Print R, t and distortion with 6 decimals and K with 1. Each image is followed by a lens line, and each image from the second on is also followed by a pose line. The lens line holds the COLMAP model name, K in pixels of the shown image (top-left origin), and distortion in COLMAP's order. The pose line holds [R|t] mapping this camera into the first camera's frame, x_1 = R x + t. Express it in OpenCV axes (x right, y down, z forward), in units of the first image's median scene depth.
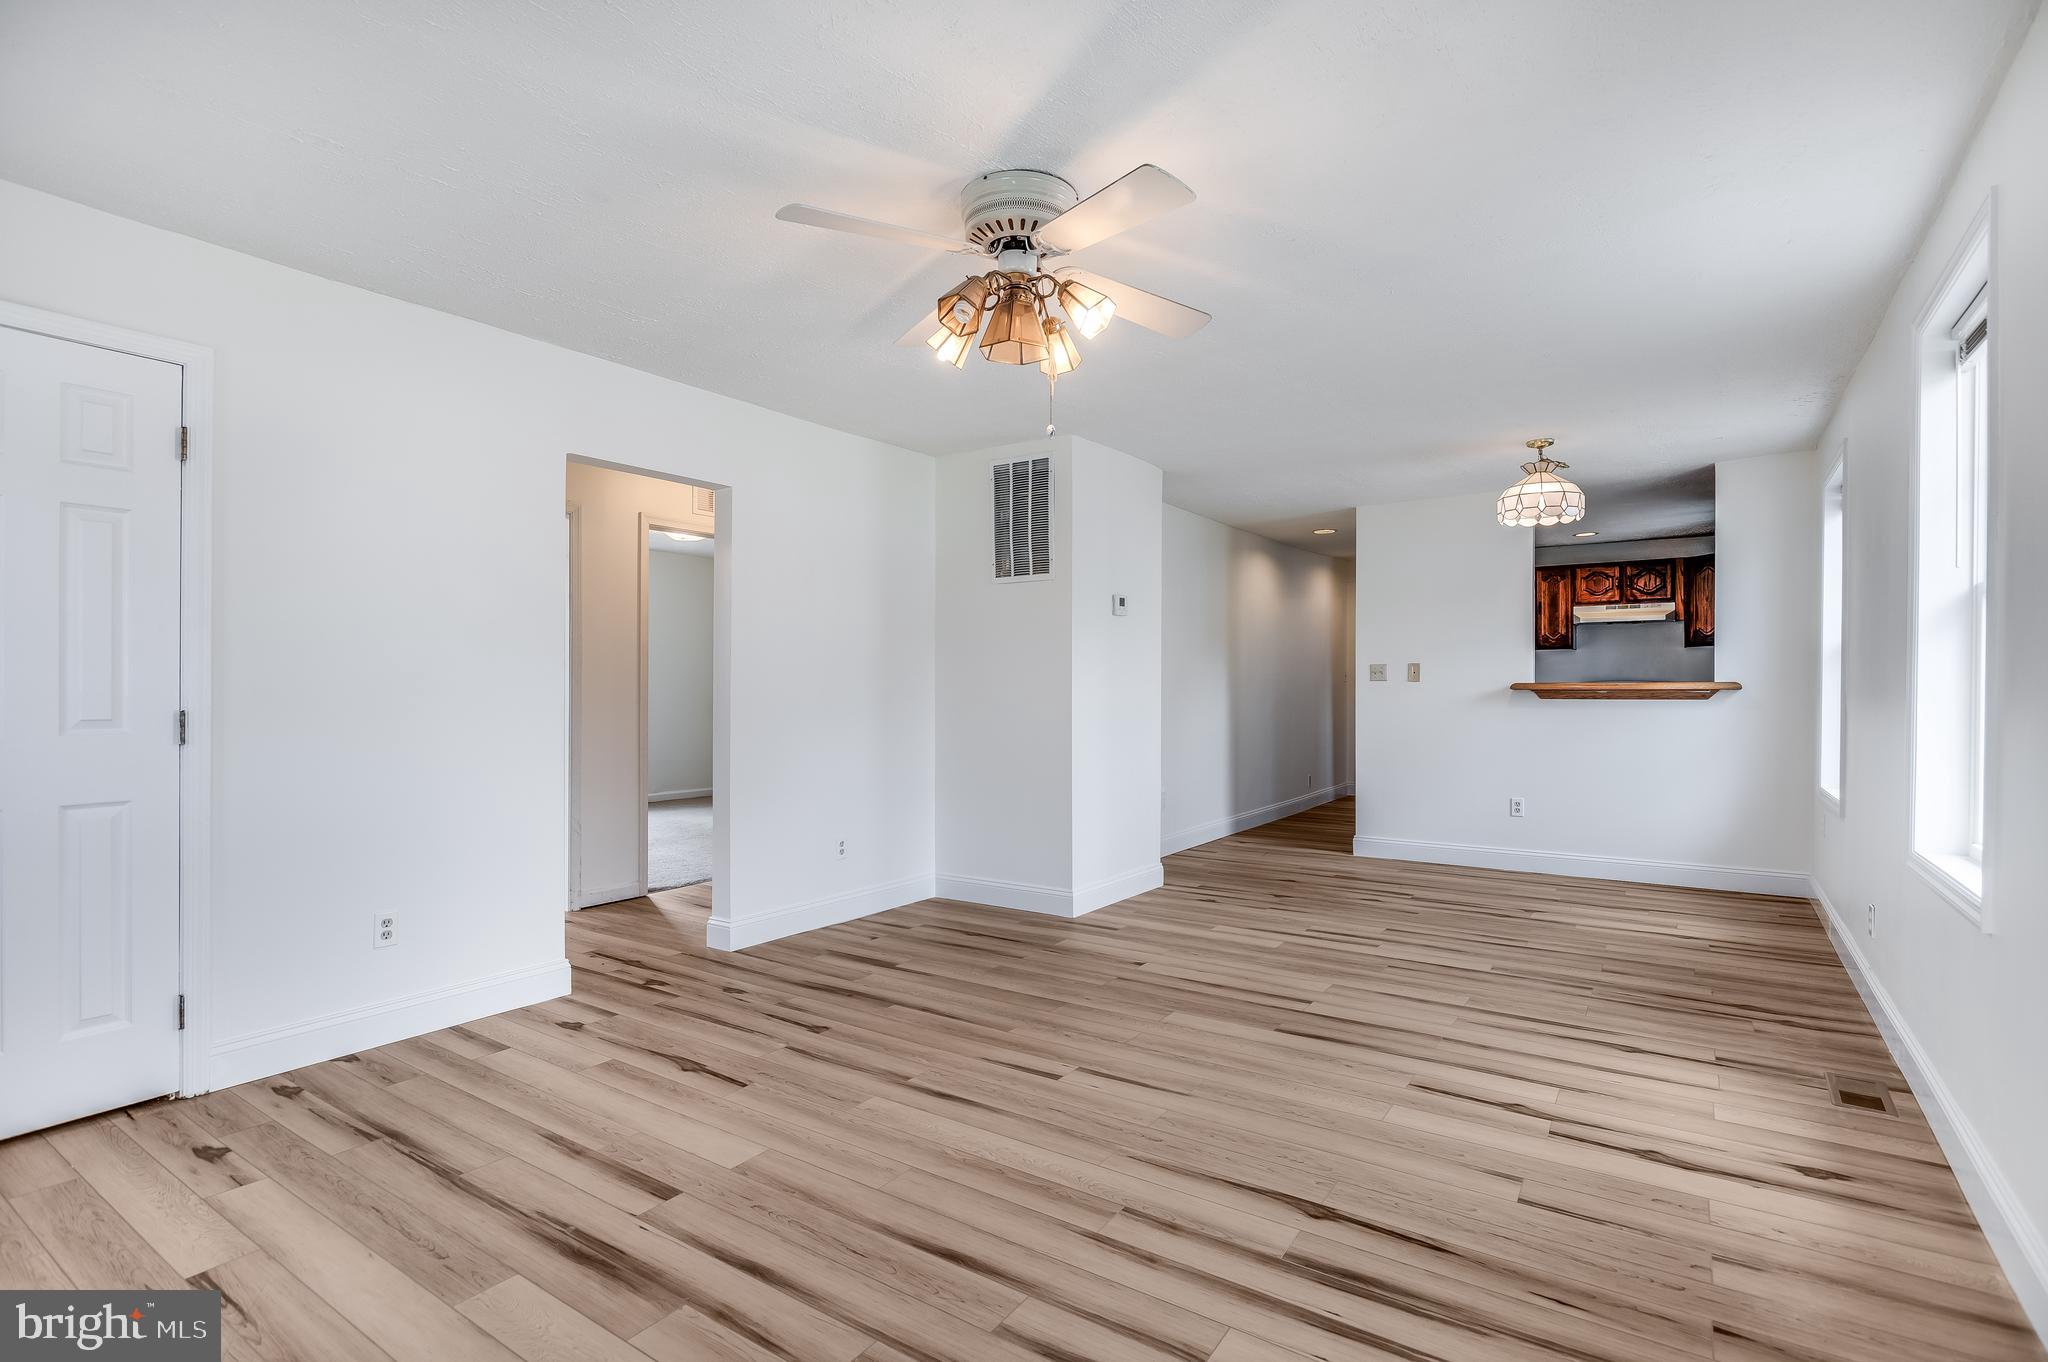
lens RADIAL K [[982.0, 0, 1024.0], [0, 982.0, 681.0], [0, 0, 1]] dist [-0.003000, -0.000141]
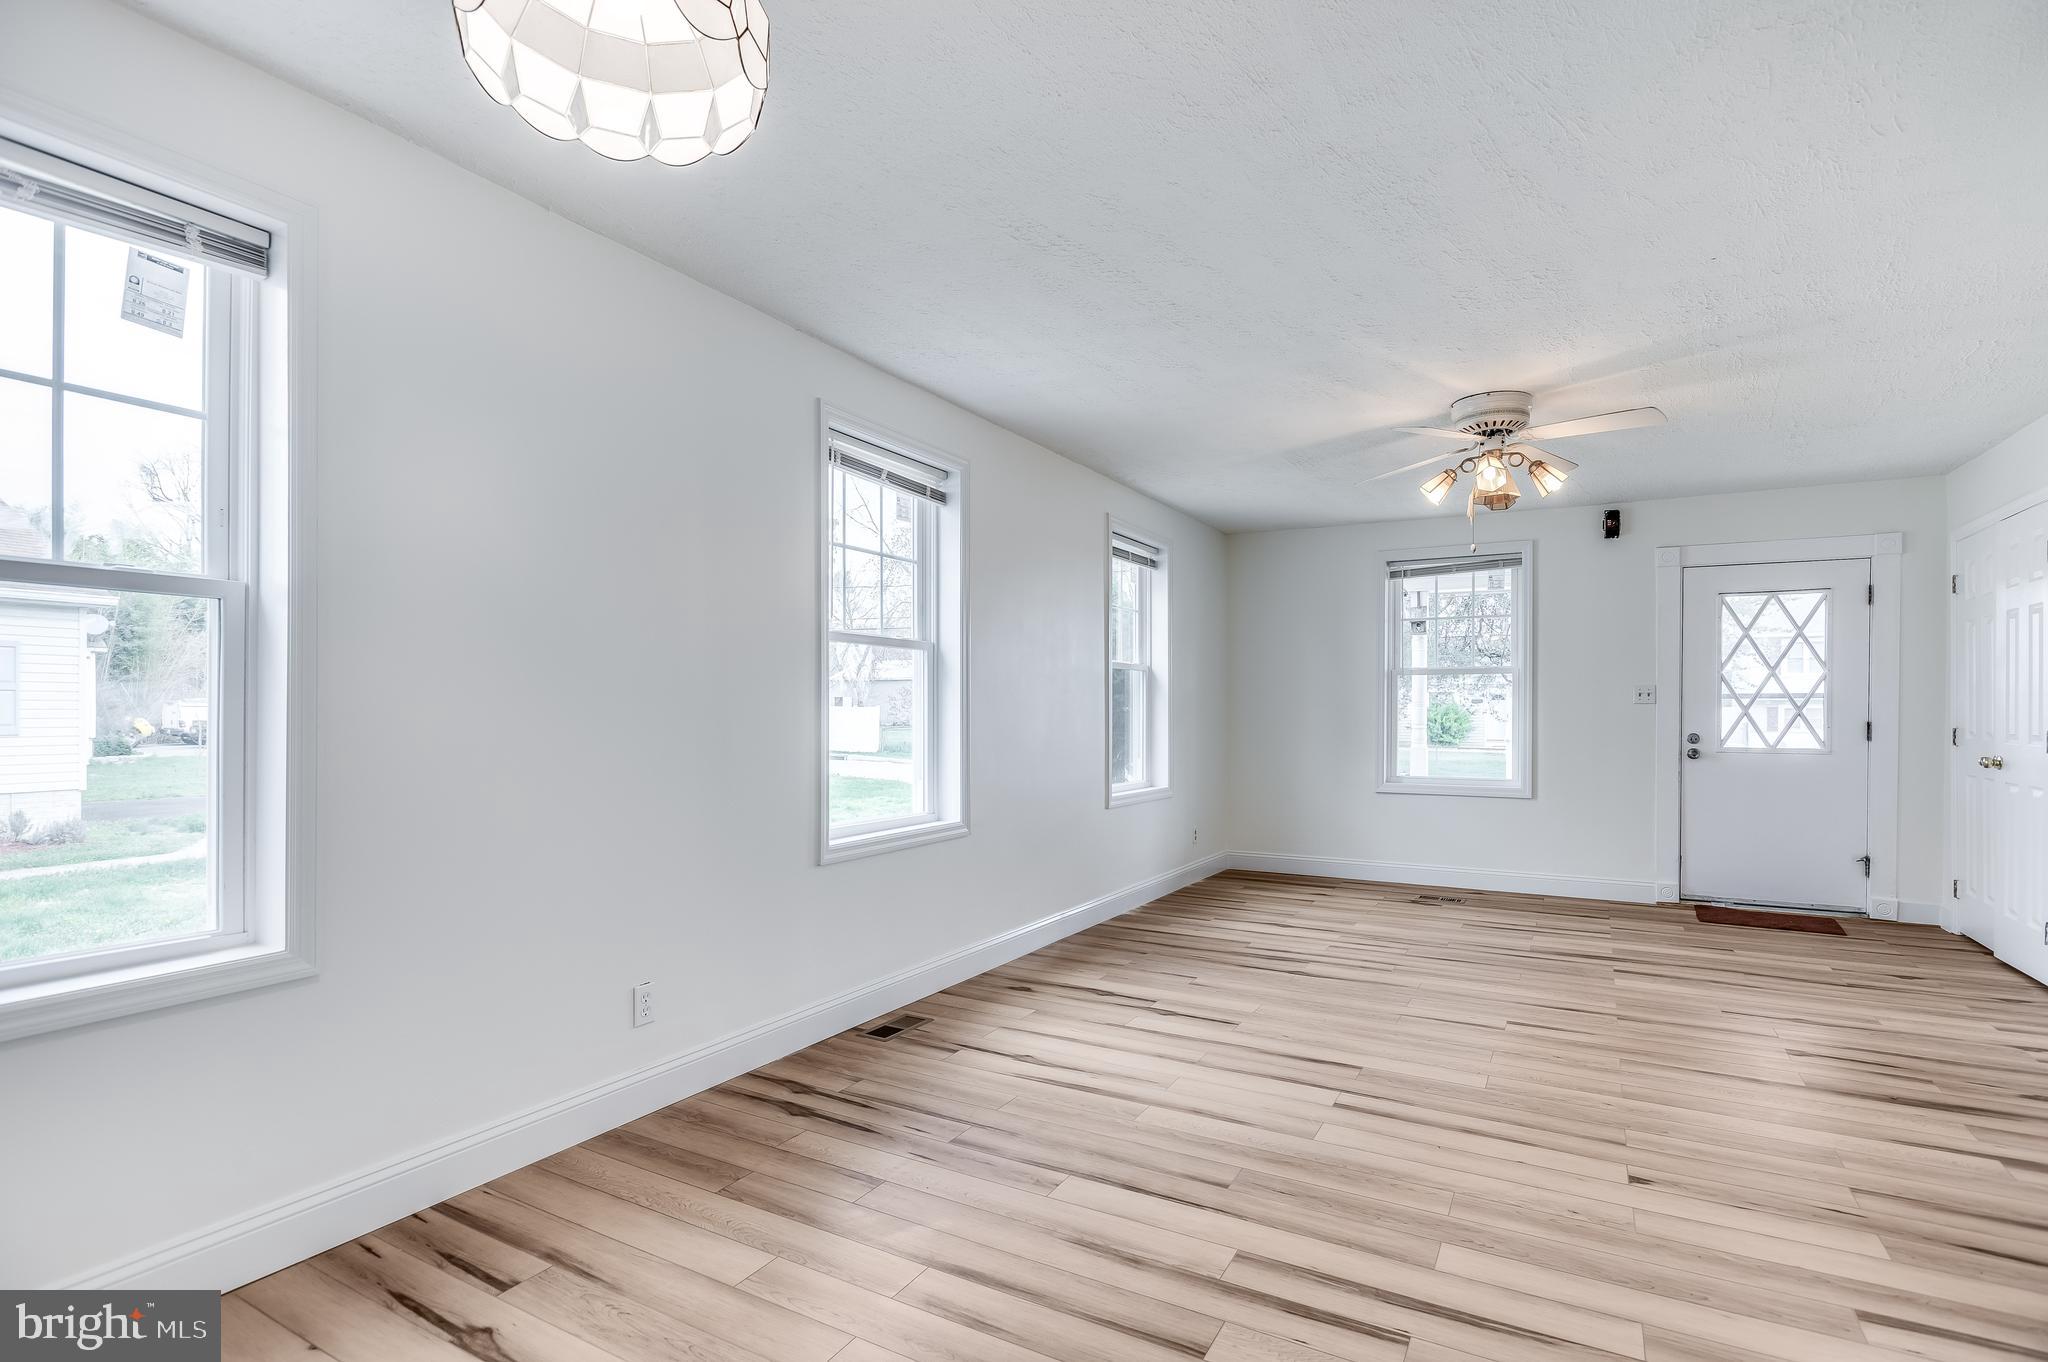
lens RADIAL K [[978.8, 0, 1048.7], [0, 978.8, 713.4], [0, 0, 1]] dist [-0.005306, -0.000462]
pose [[-0.995072, -0.004568, -0.099053, 0.588096], [-0.004446, 0.999989, -0.001453, 0.009687], [0.099059, -0.001005, -0.995081, 1.719977]]
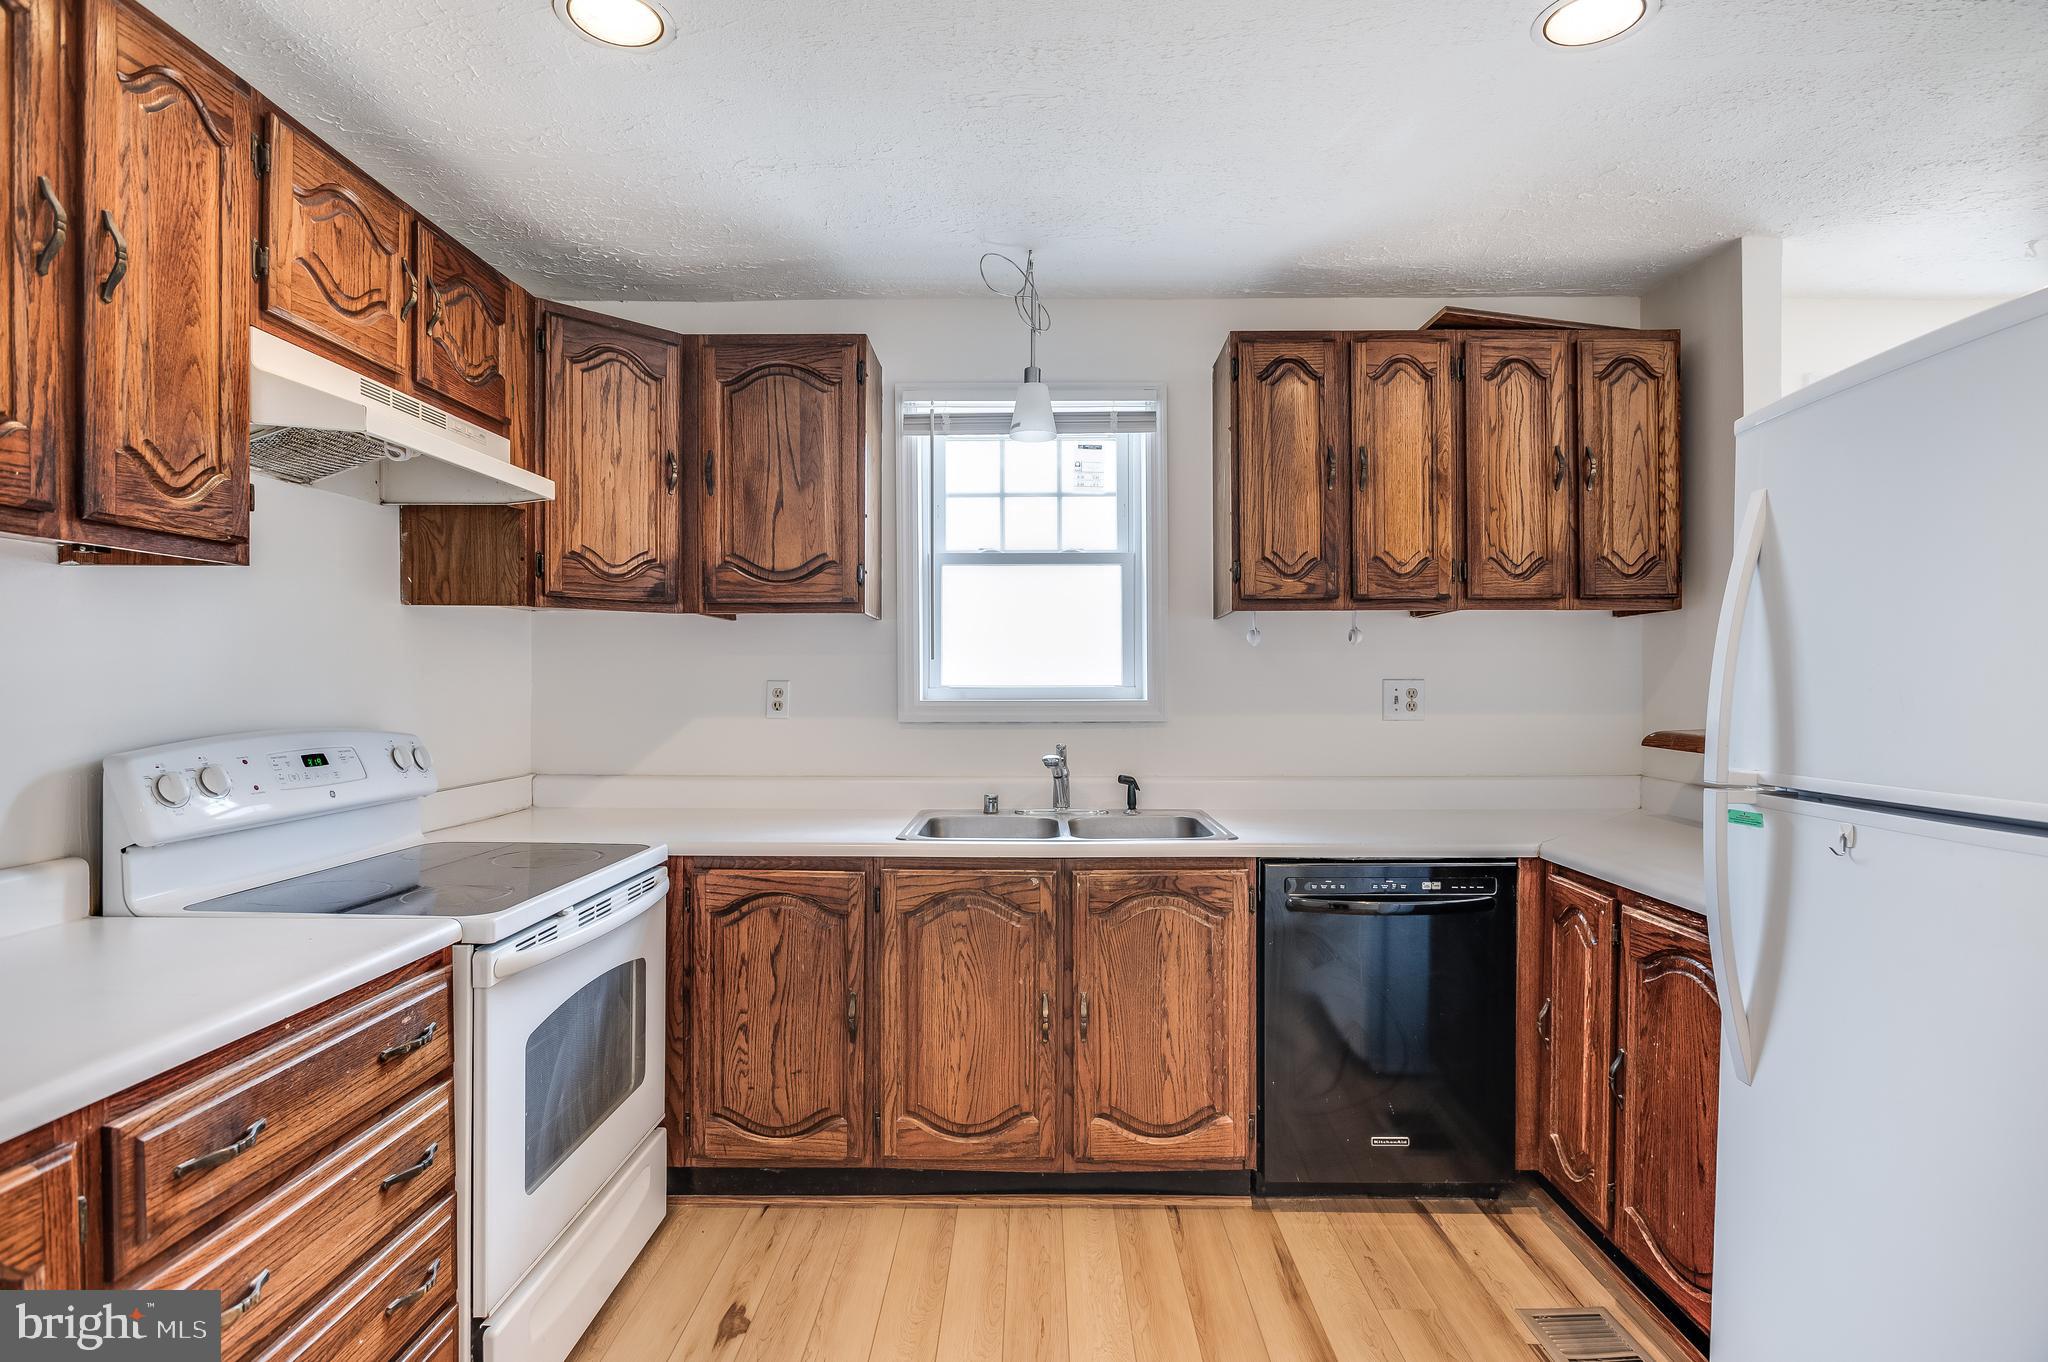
lens RADIAL K [[995.8, 0, 1027.3], [0, 995.8, 697.3], [0, 0, 1]] dist [-0.017113, 0.000379]
pose [[-0.556004, -0.011064, 0.831106, 0.772975], [-0.002910, 0.999931, 0.011364, -0.025678], [-0.831174, 0.003900, -0.555998, 2.268506]]
